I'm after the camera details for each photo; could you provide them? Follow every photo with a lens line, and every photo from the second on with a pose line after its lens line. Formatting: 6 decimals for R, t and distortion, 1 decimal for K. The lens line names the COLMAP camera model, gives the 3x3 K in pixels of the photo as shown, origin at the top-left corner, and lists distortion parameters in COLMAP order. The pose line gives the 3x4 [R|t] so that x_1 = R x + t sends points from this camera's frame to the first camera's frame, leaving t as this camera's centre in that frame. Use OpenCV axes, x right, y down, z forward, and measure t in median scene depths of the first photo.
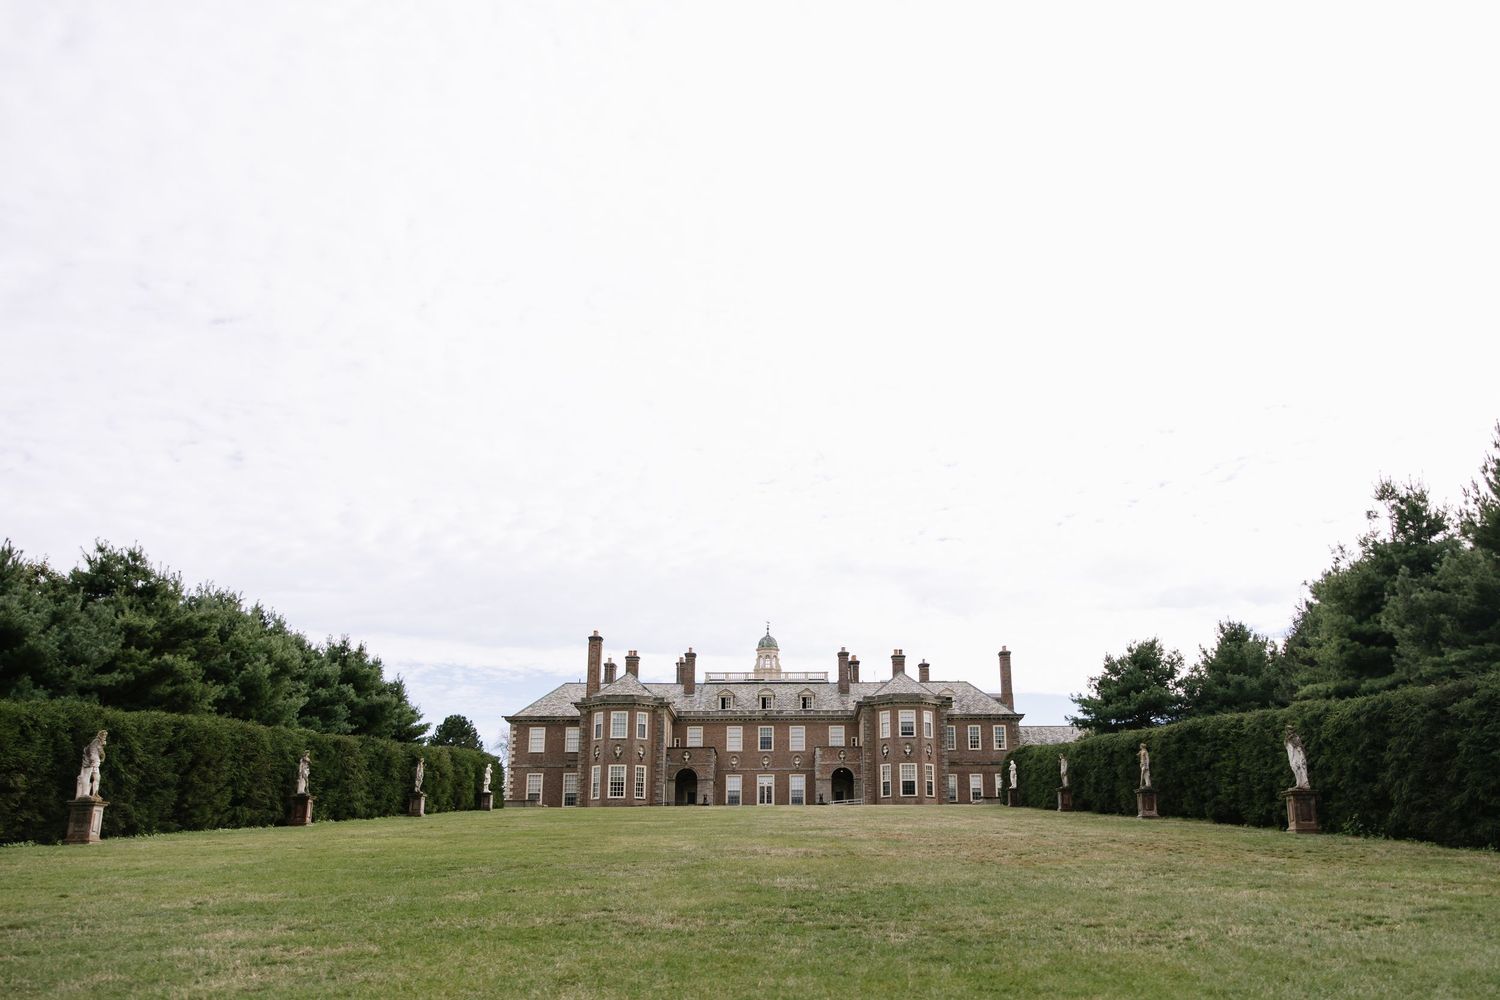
lens RADIAL K [[1308.2, 0, 834.8], [0, 1308.2, 500.5], [0, 0, 1]] dist [0.002089, 0.003167]
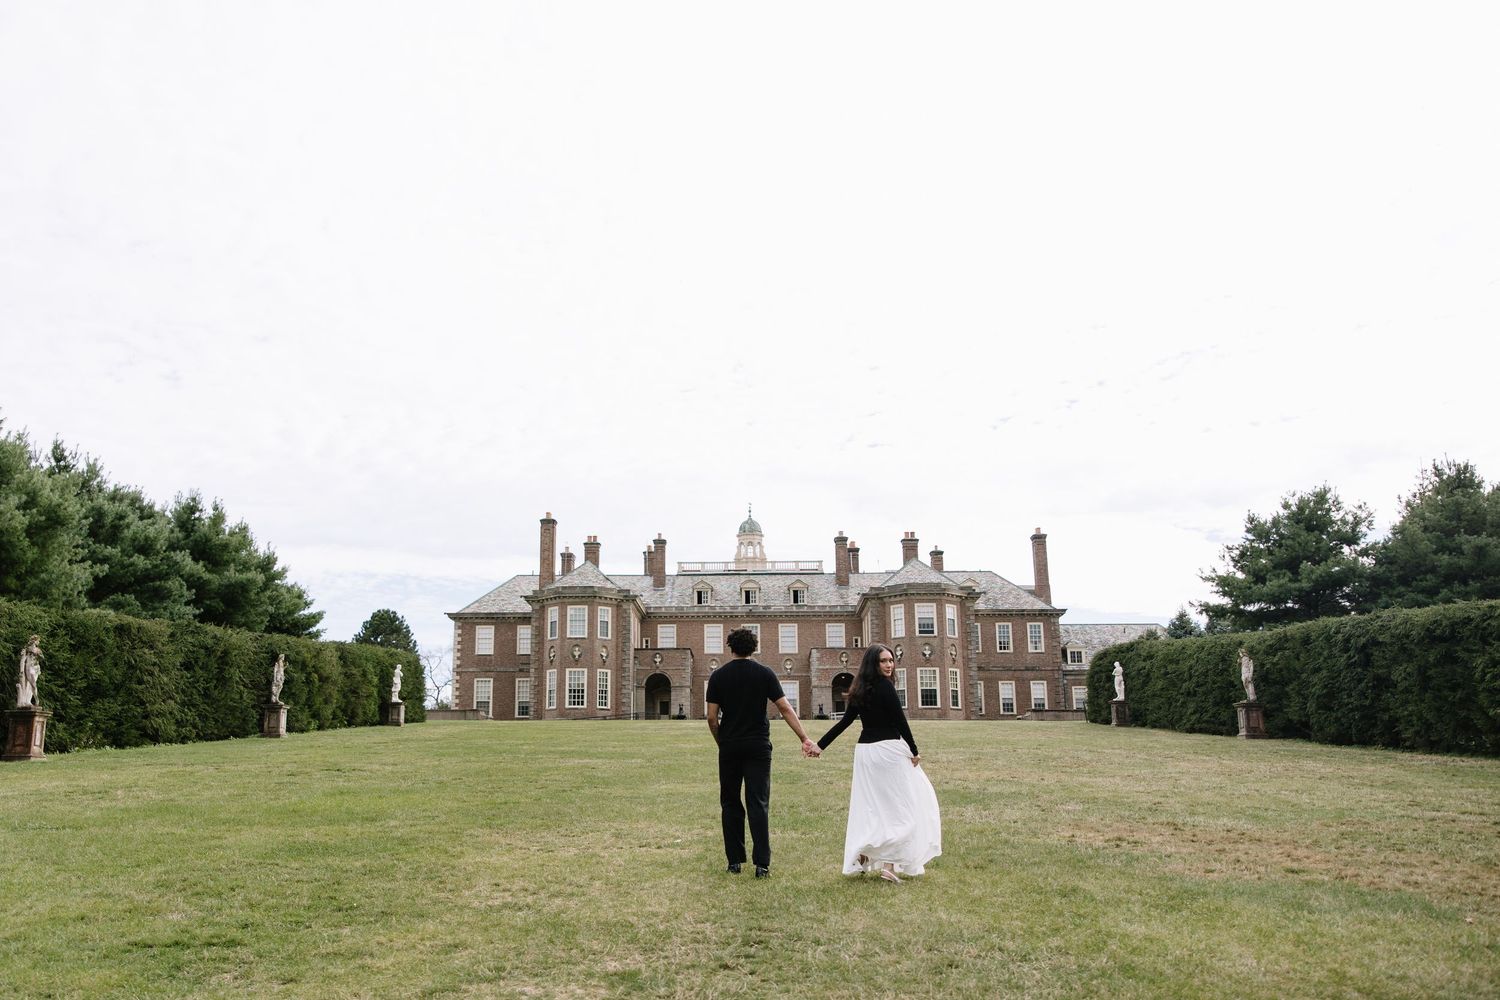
lens RADIAL K [[1327.7, 0, 647.4], [0, 1327.7, 495.7], [0, 0, 1]] dist [0.002983, 0.002078]
pose [[0.993098, -0.012362, -0.116638, -0.018451], [0.020184, 0.997608, 0.066115, 0.033102], [0.115542, -0.068012, 0.990971, 0.155287]]
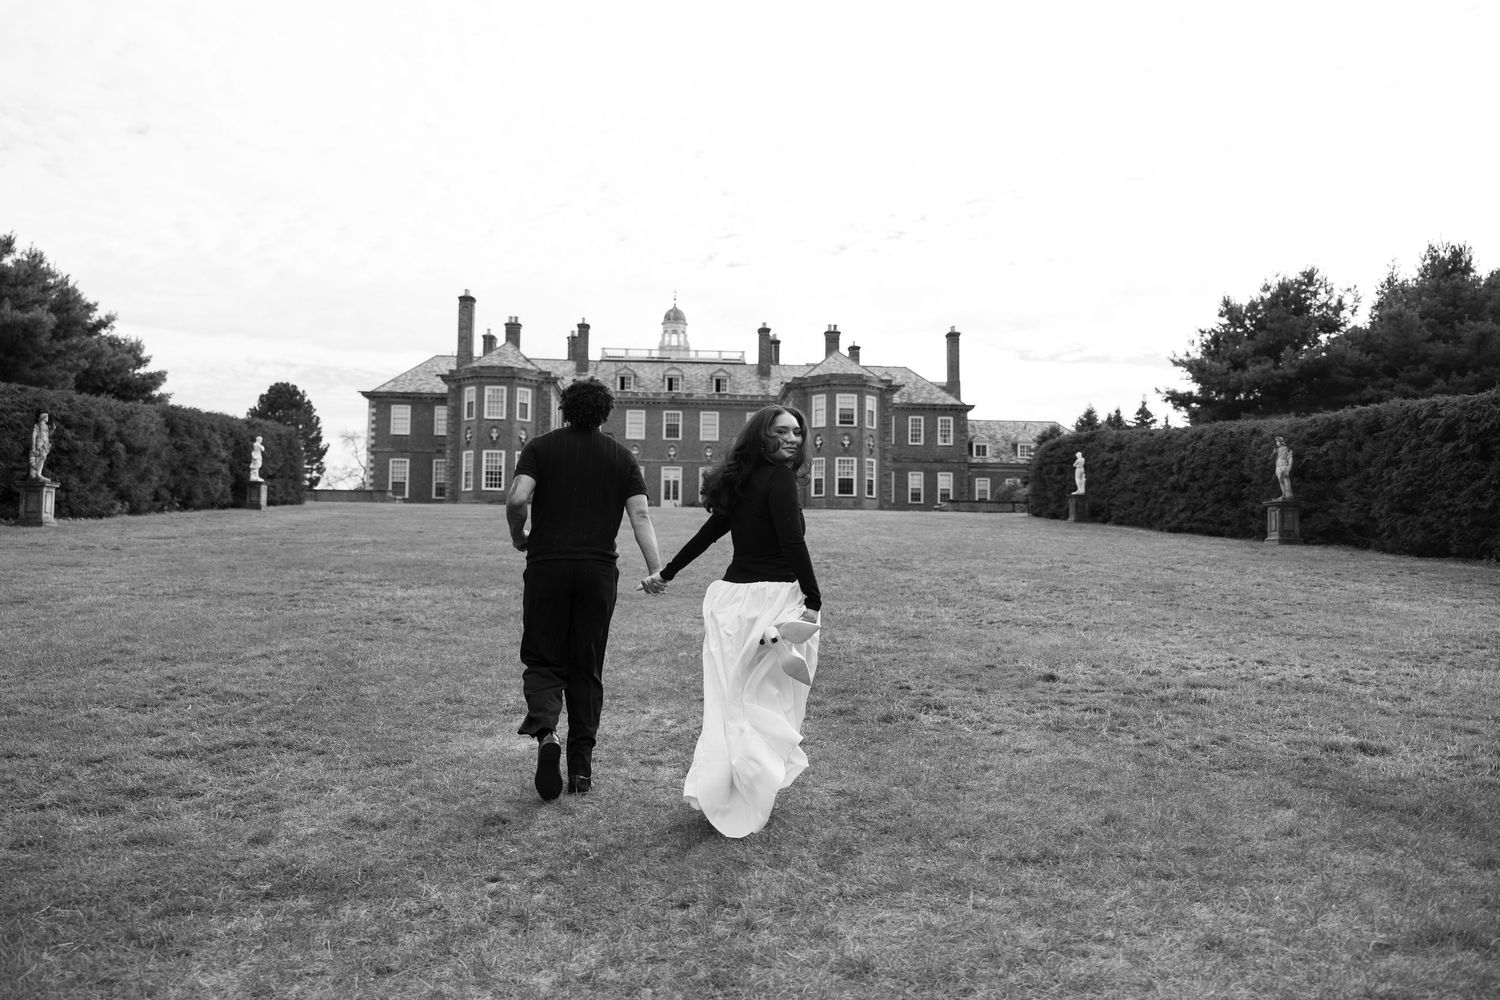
lens RADIAL K [[1166.0, 0, 750.0], [0, 1166.0, 500.0], [0, 0, 1]] dist [0.002462, -0.001019]
pose [[0.999221, 0.023550, 0.031662, -0.025905], [-0.030188, 0.972953, 0.229023, 0.055442], [-0.025412, -0.229800, 0.972906, 0.256757]]
